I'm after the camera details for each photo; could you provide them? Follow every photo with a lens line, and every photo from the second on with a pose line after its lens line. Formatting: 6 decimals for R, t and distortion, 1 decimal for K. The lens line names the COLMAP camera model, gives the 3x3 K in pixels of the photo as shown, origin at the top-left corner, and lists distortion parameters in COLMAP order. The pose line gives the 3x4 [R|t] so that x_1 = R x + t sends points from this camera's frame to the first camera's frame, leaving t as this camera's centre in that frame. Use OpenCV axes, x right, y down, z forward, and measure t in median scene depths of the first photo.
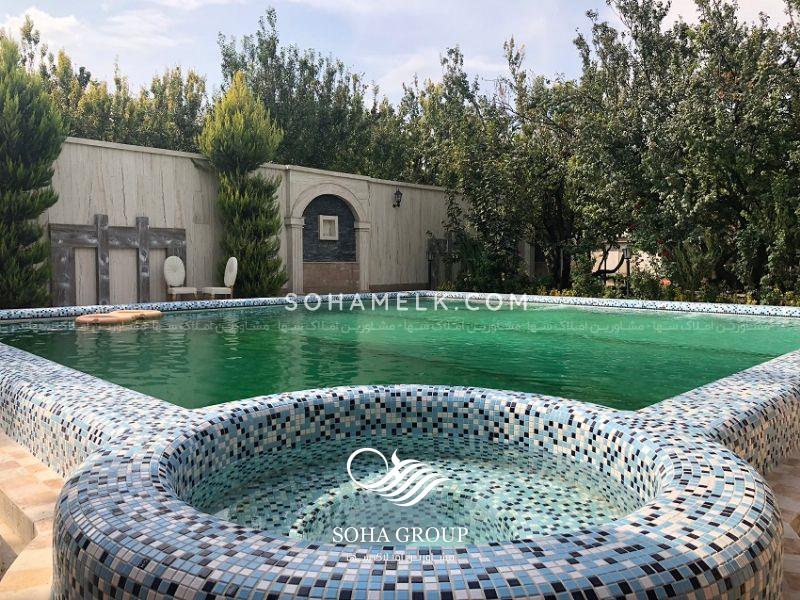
lens RADIAL K [[651.7, 0, 400.0], [0, 651.7, 297.5], [0, 0, 1]] dist [0.029676, -0.036005]
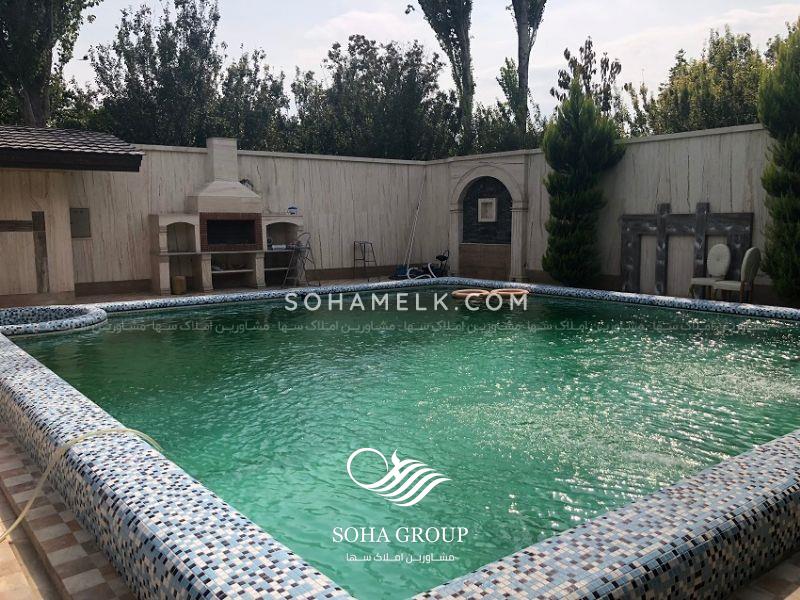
lens RADIAL K [[651.7, 0, 400.5], [0, 651.7, 300.9], [0, 0, 1]] dist [0.029676, -0.036005]
pose [[-0.183188, 0.089156, -0.979027, 0.692272], [-0.083804, 0.990838, 0.105912, -0.046650], [0.979499, 0.101449, -0.174038, 0.789132]]
